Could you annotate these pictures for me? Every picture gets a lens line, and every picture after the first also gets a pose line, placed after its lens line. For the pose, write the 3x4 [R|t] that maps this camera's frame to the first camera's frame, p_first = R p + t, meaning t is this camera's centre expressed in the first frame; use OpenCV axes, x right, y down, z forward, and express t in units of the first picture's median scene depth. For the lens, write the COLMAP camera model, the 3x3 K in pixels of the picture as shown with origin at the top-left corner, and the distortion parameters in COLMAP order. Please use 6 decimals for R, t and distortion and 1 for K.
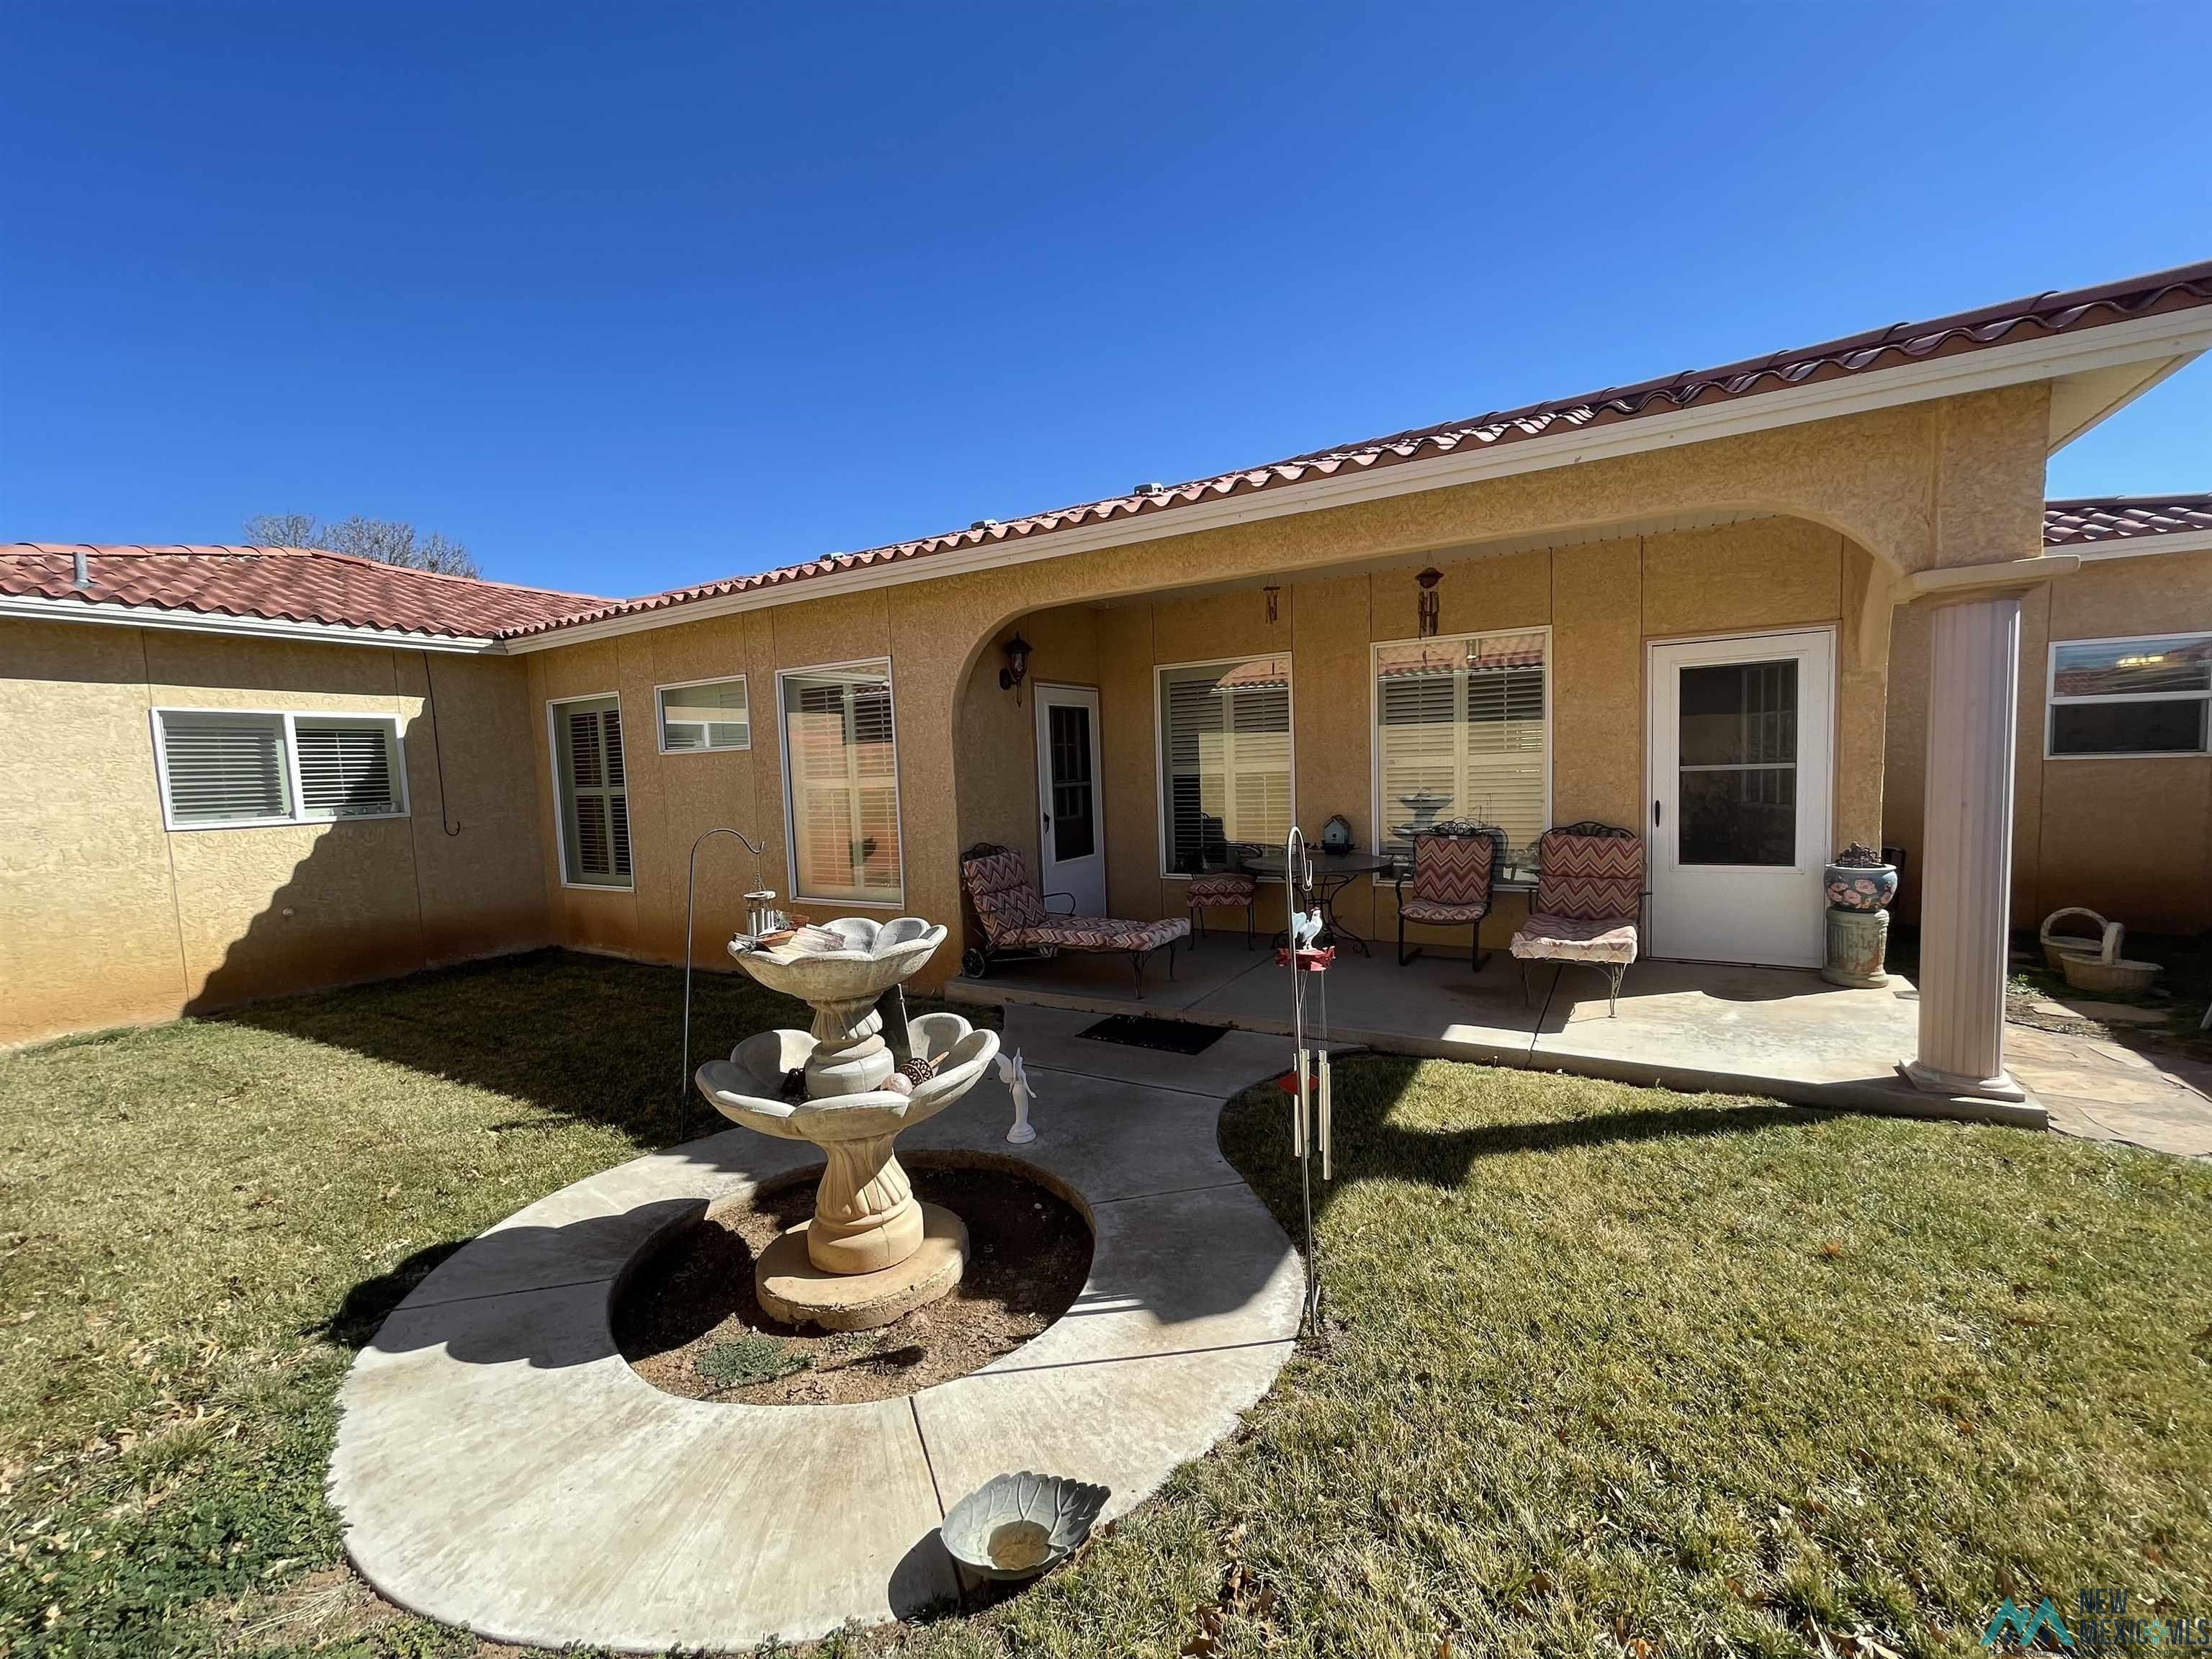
lens RADIAL K [[892.3, 0, 1104.5], [0, 892.3, 833.6], [0, 0, 1]] dist [0.001991, -0.000369]
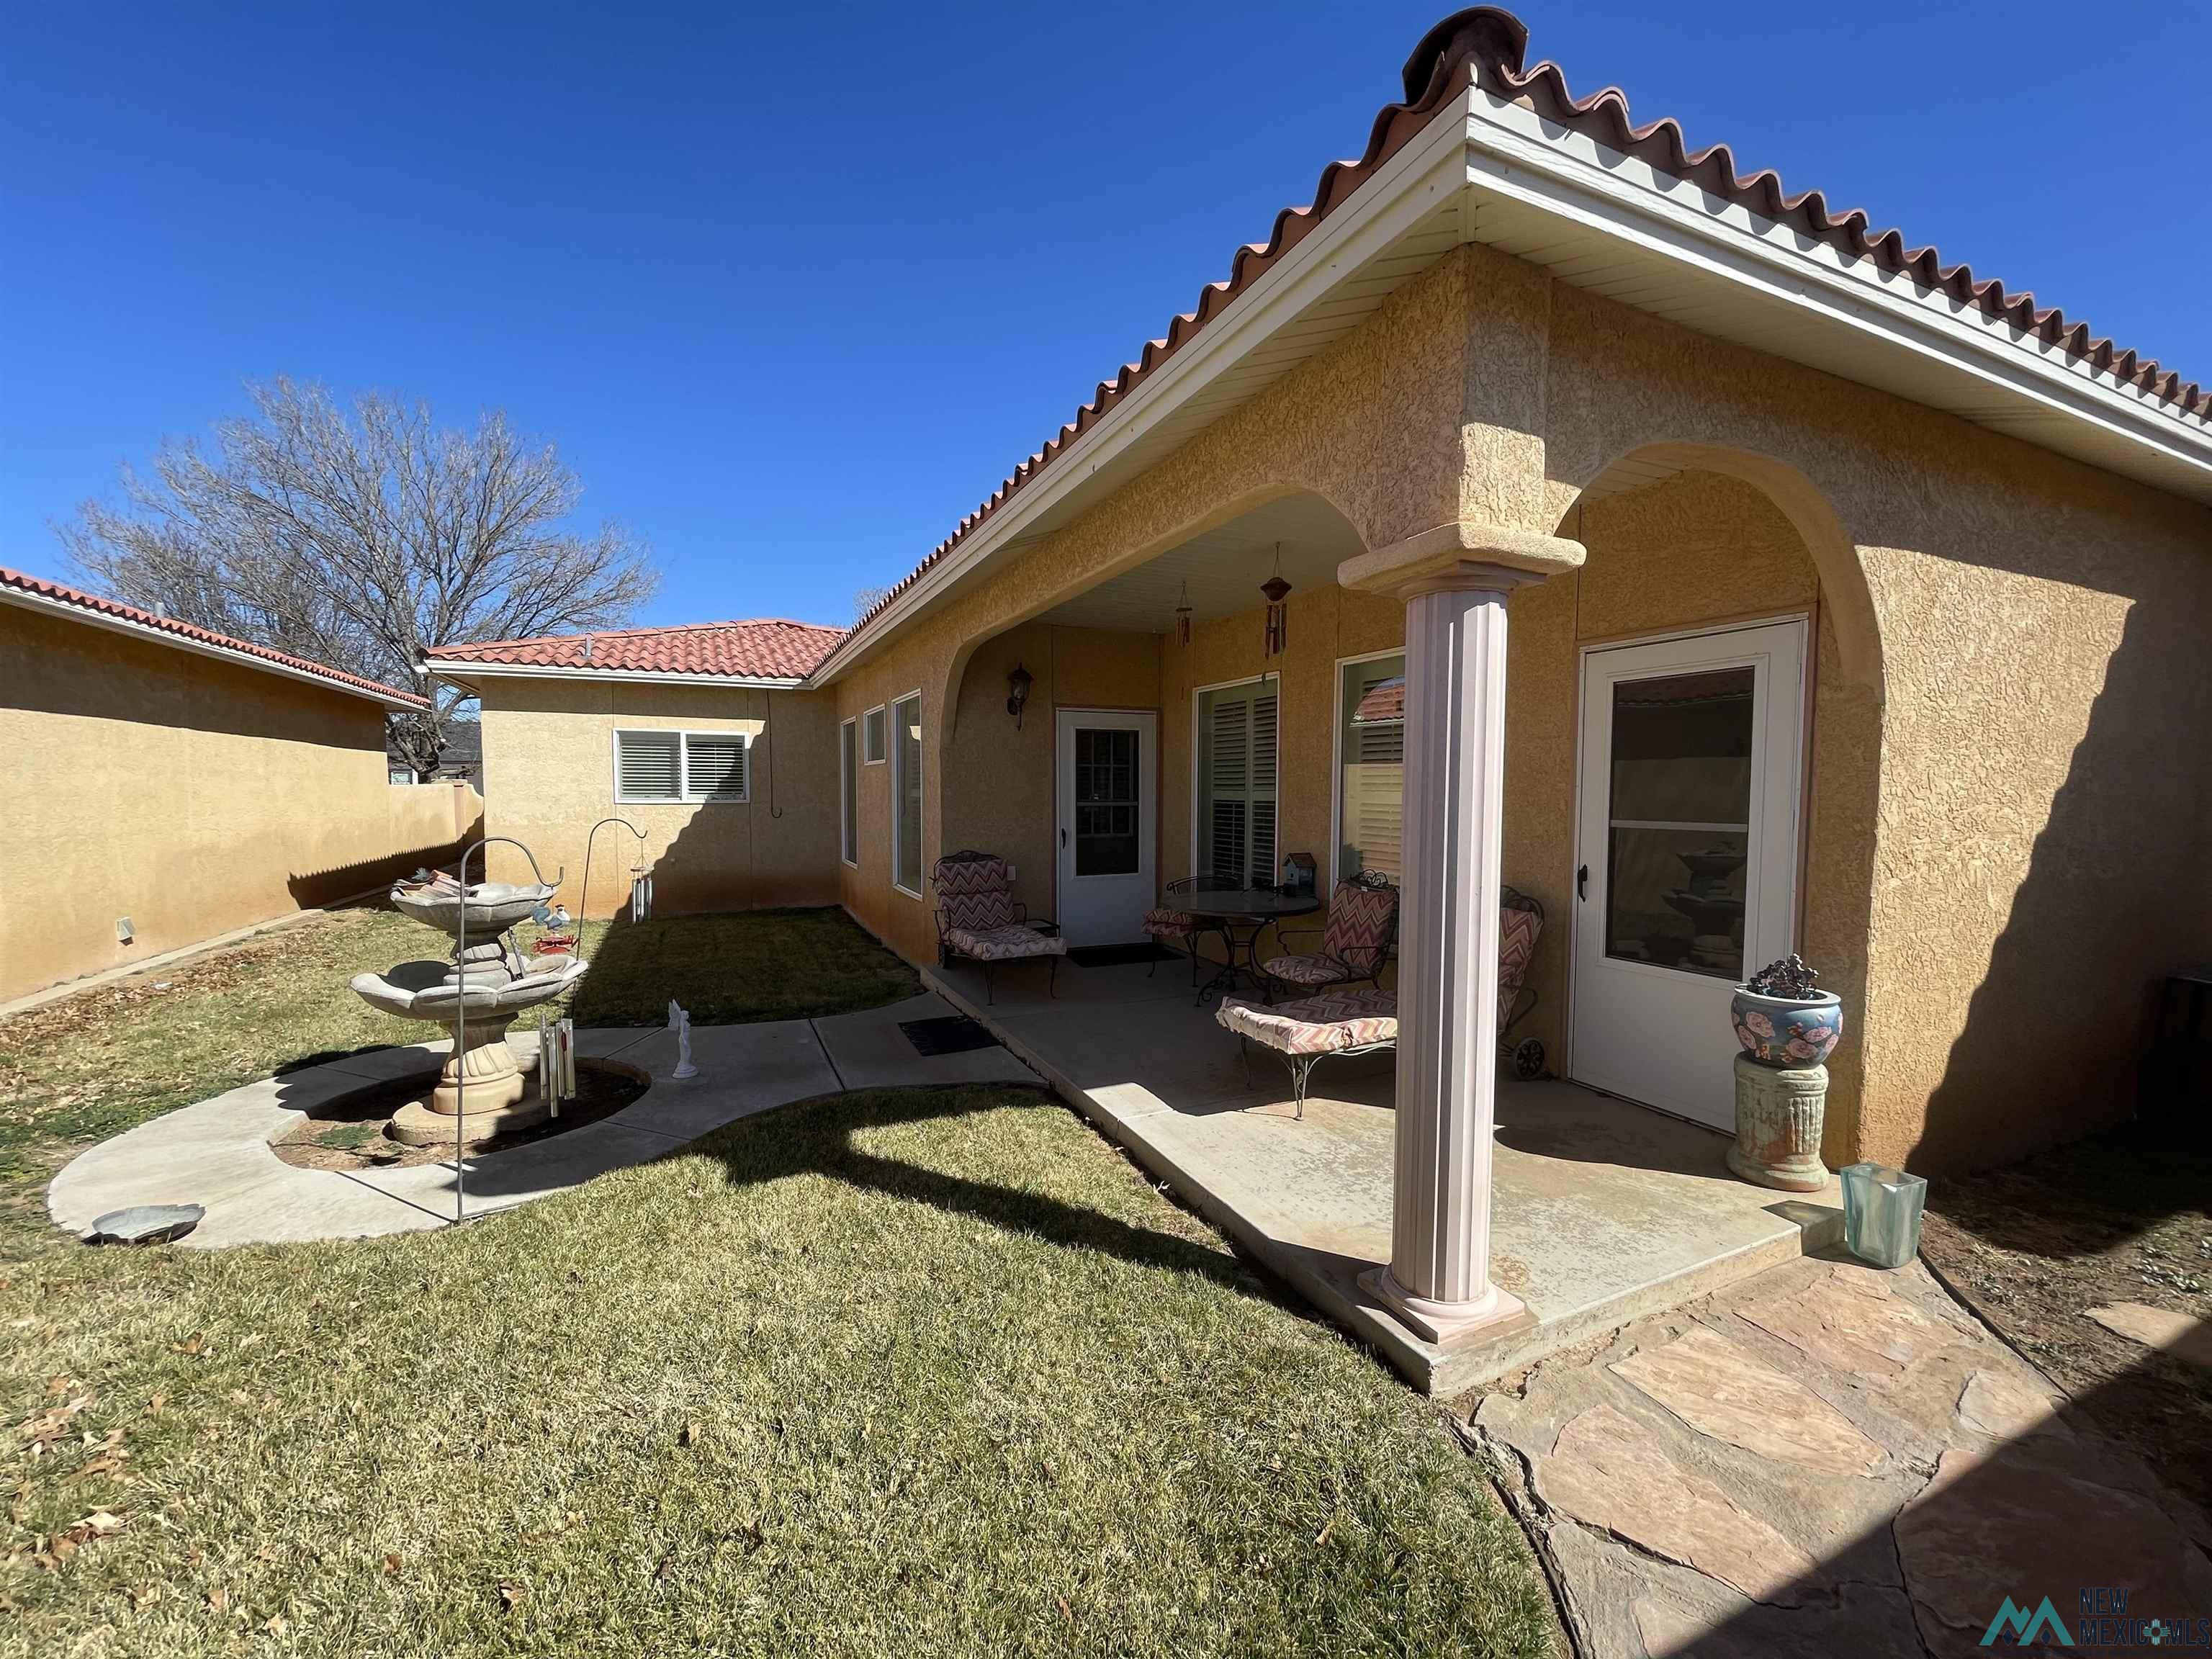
lens RADIAL K [[892.3, 0, 1107.1], [0, 892.3, 832.5], [0, 0, 1]] dist [0.001991, -0.000369]
pose [[0.821123, 0.069571, -0.566495, 0.891286], [-0.078503, 0.996876, 0.008637, -0.049435], [0.565327, 0.037380, 0.824020, 0.228604]]
